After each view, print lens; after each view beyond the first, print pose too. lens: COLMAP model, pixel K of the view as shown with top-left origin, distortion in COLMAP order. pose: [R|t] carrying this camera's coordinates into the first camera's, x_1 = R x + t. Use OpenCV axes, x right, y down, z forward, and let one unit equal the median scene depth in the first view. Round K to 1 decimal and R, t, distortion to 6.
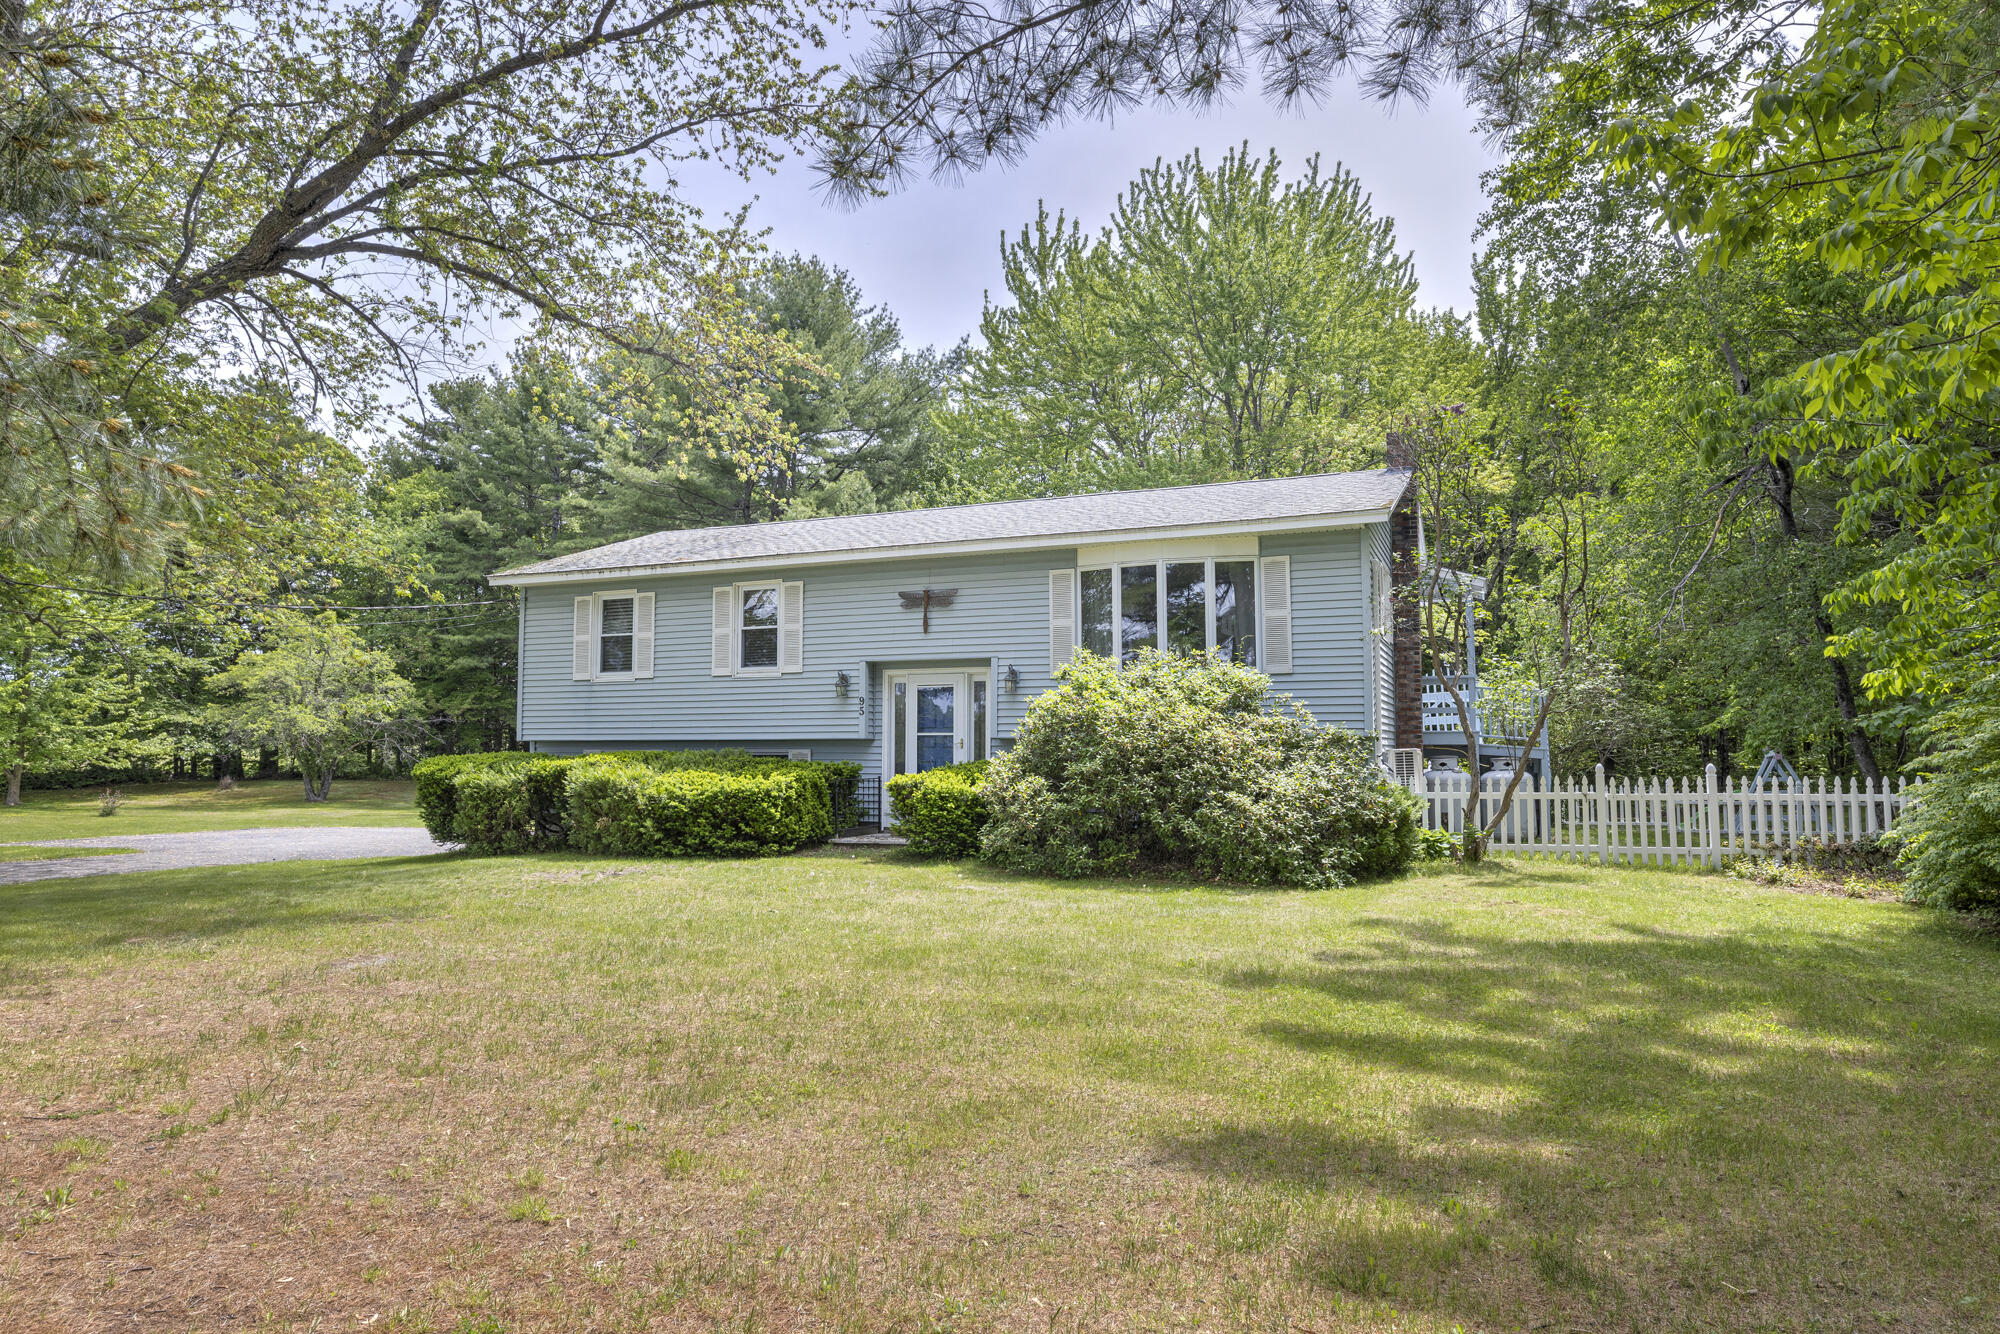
lens RADIAL K [[1227.4, 0, 997.5], [0, 1227.4, 674.6], [0, 0, 1]] dist [0.000387, 0.000109]
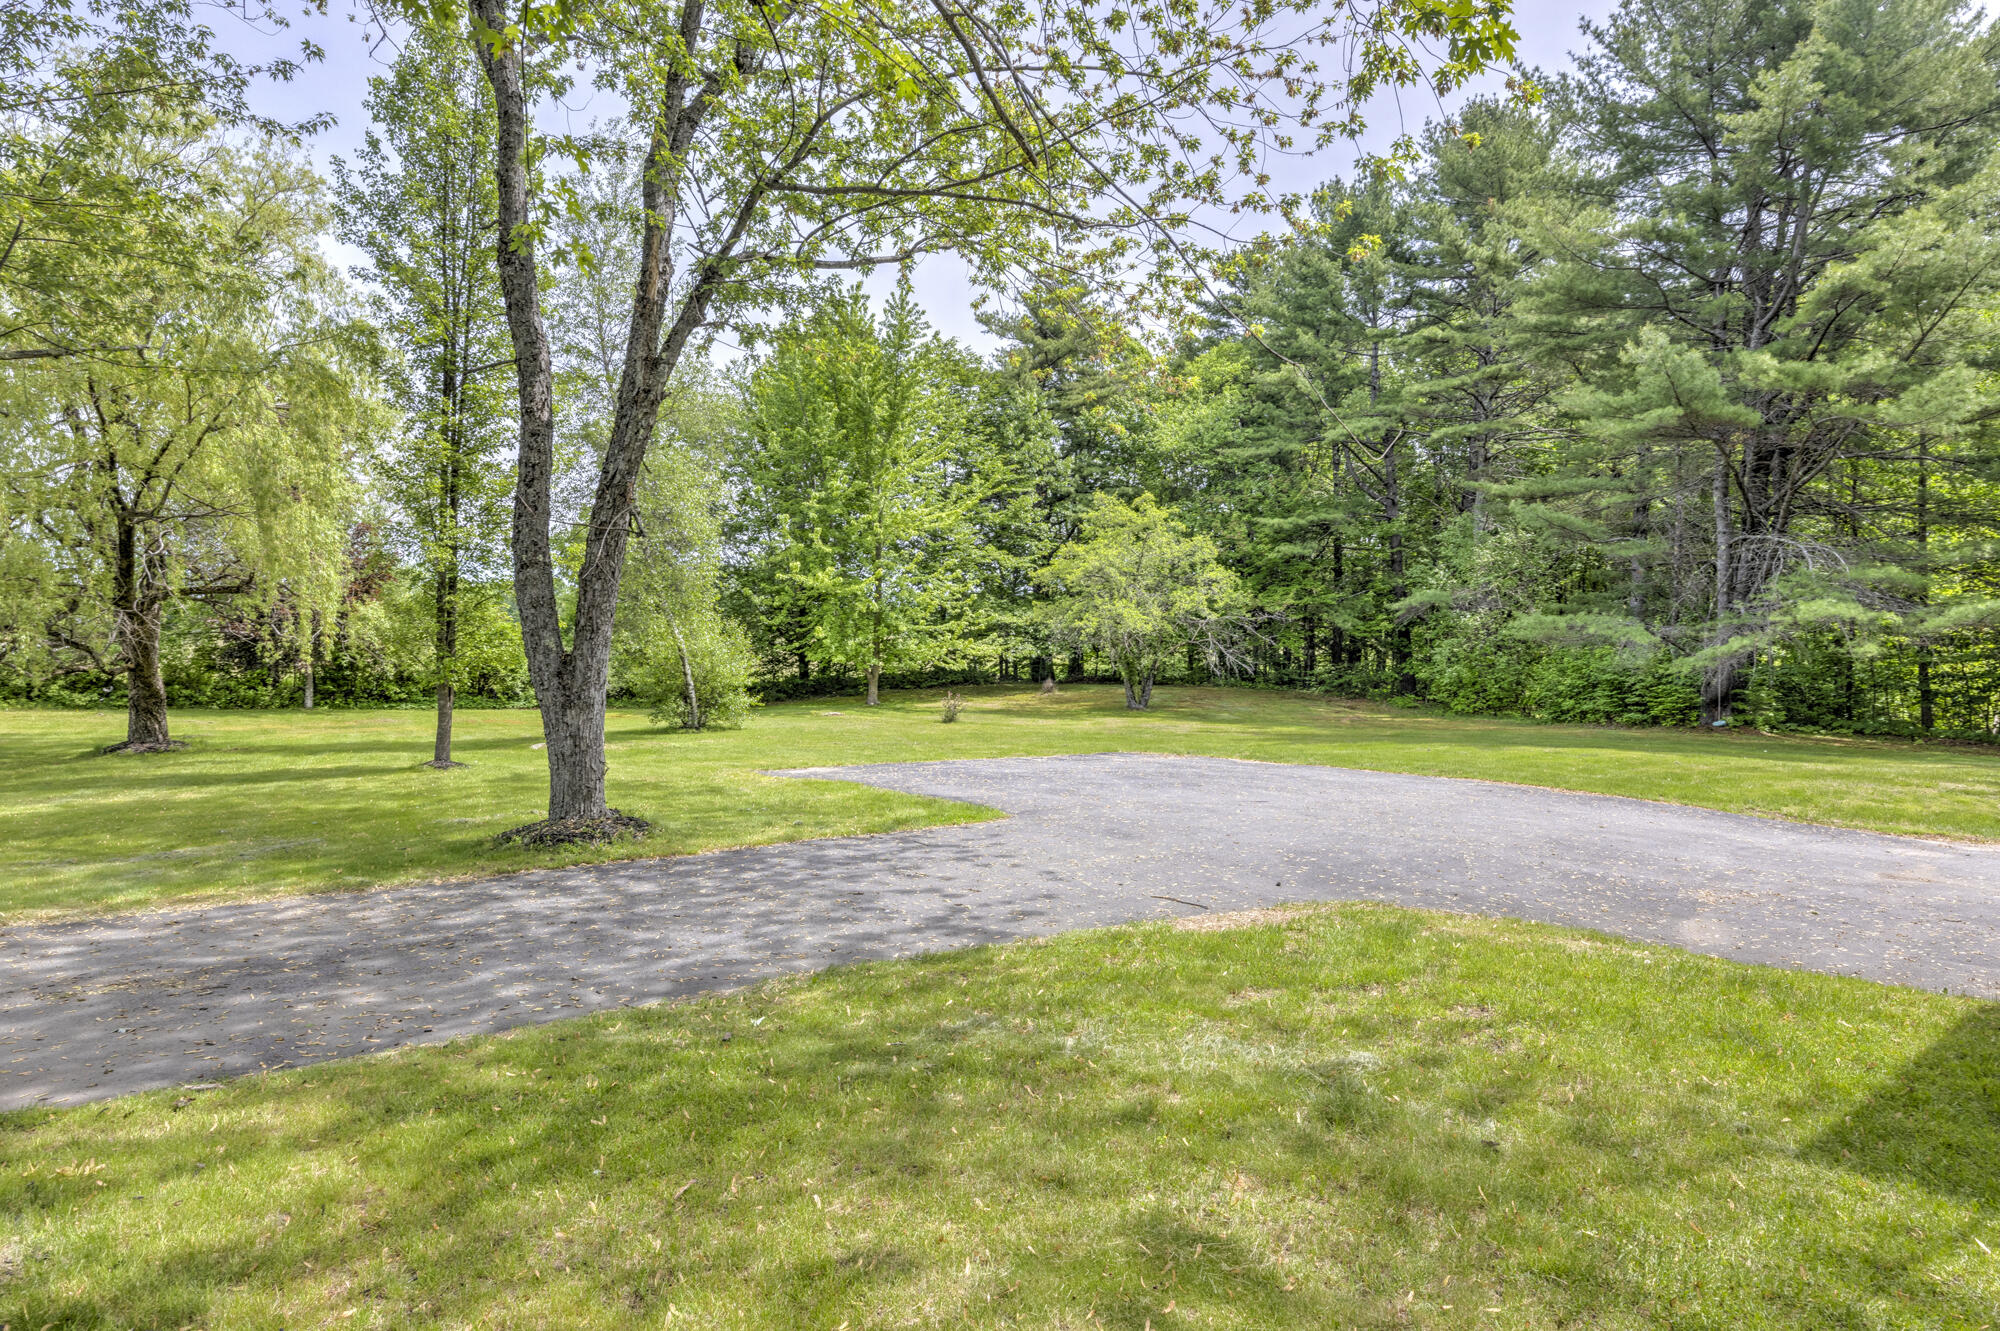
lens RADIAL K [[1227.4, 0, 1001.1], [0, 1227.4, 665.3], [0, 0, 1]] dist [0.000387, 0.000109]
pose [[0.836355, 0.009689, -0.548102, -0.147813], [0.027238, 0.997874, 0.059203, 0.015728], [0.547510, -0.064444, 0.834314, 0.200583]]
